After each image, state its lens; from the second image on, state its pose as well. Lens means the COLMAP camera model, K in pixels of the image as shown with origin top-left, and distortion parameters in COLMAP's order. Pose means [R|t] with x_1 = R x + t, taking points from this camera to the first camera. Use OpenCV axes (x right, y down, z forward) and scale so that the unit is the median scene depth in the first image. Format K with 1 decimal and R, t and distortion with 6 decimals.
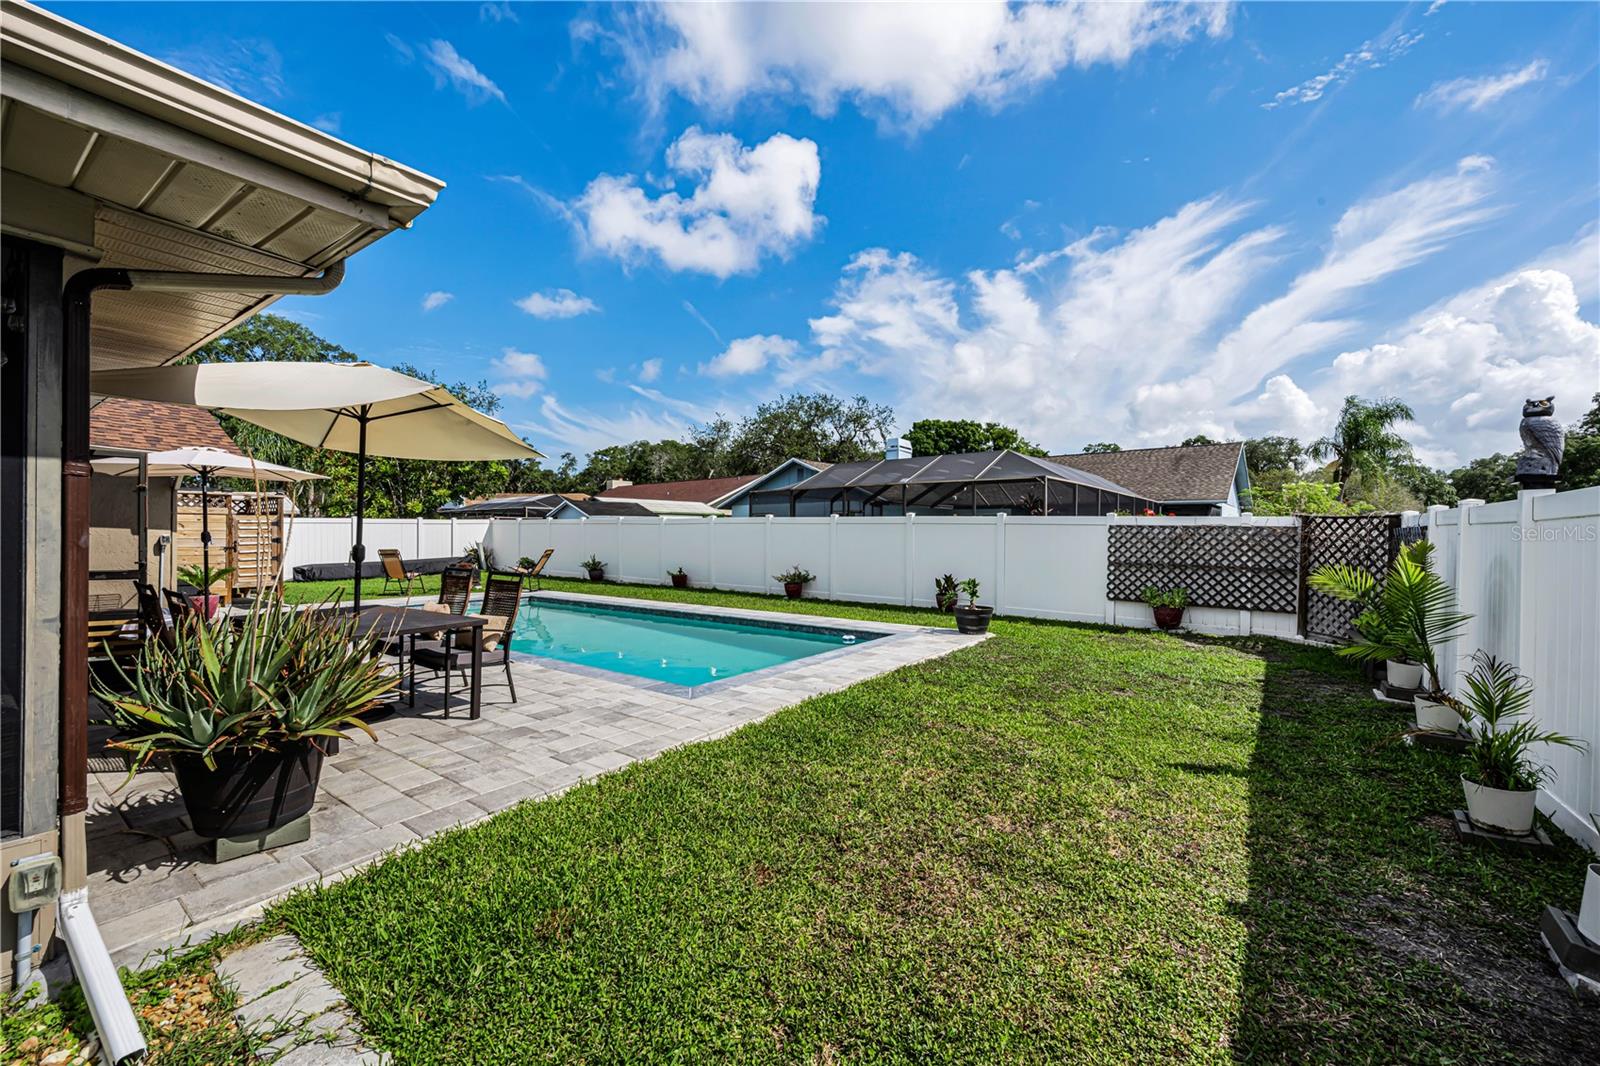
lens RADIAL K [[634.7, 0, 808.1], [0, 634.7, 533.6], [0, 0, 1]] dist [-0.001331, -0.000261]
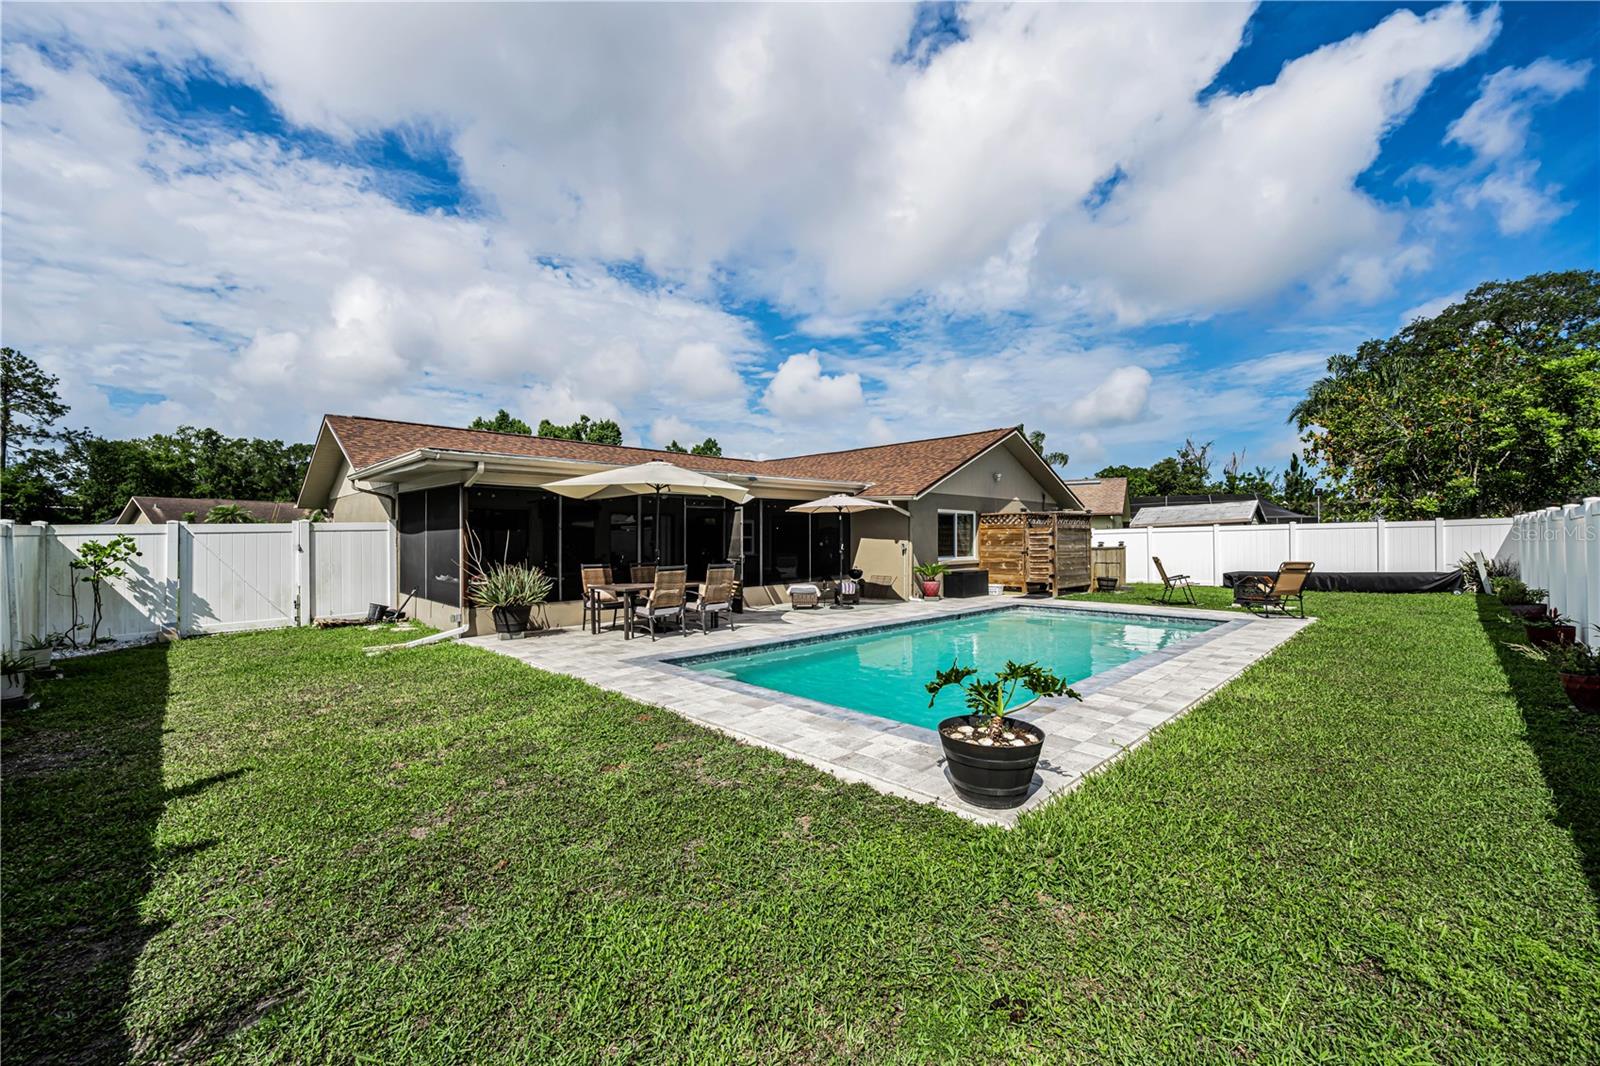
lens RADIAL K [[639.1, 0, 800.0], [0, 639.1, 533.0], [0, 0, 1]] dist [0.011738, -0.000183]
pose [[-0.159438, -0.014890, -0.987096, 0.279456], [0.004452, 0.999865, -0.015801, 0.000303], [0.987198, -0.006913, -0.159350, 0.392406]]
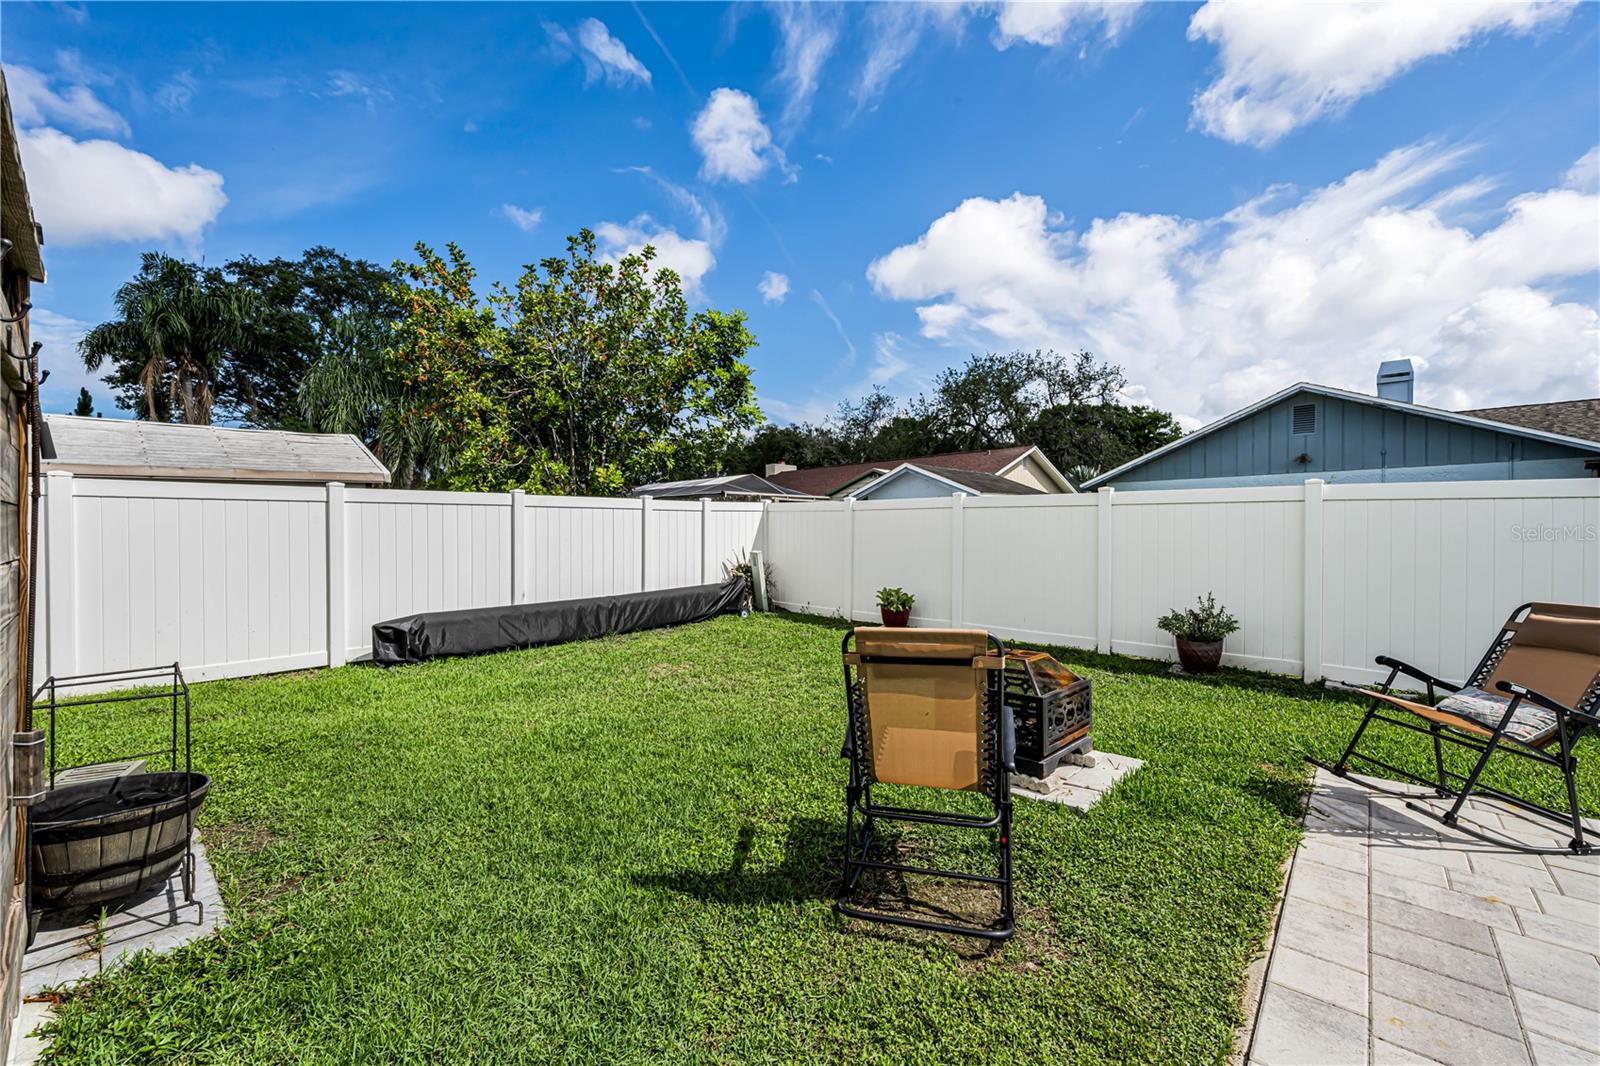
lens RADIAL K [[628.8, 0, 799.6], [0, 628.8, 540.5], [0, 0, 1]] dist [-0.001975, -0.000154]
pose [[0.994378, 0.002015, -0.105868, -0.436140], [-0.000936, 0.999947, 0.010238, 0.001308], [0.105883, -0.010081, 0.994327, 0.548366]]
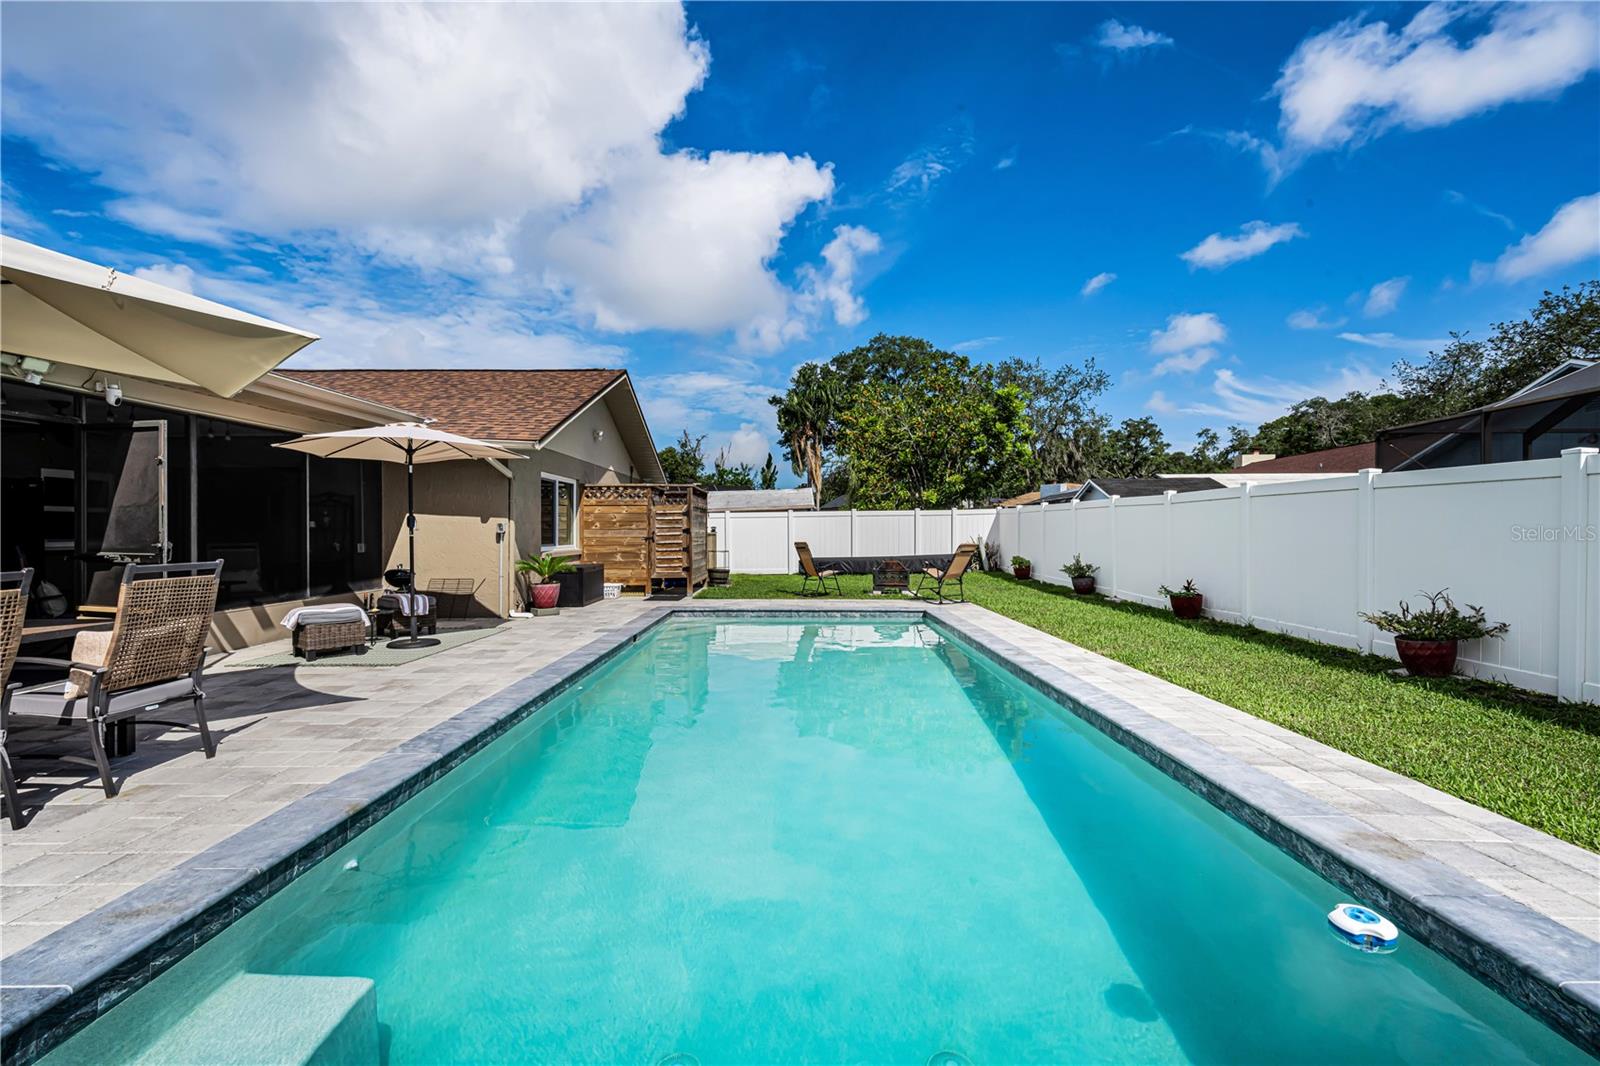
lens RADIAL K [[685.3, 0, 800.0], [0, 685.3, 533.0], [0, 0, 1]] dist [0.002528, -0.000403]
pose [[0.588283, -0.004114, -0.808644, 0.059294], [0.004695, 0.999988, -0.001671, 0.009092], [0.808641, -0.002813, 0.588295, 0.291732]]
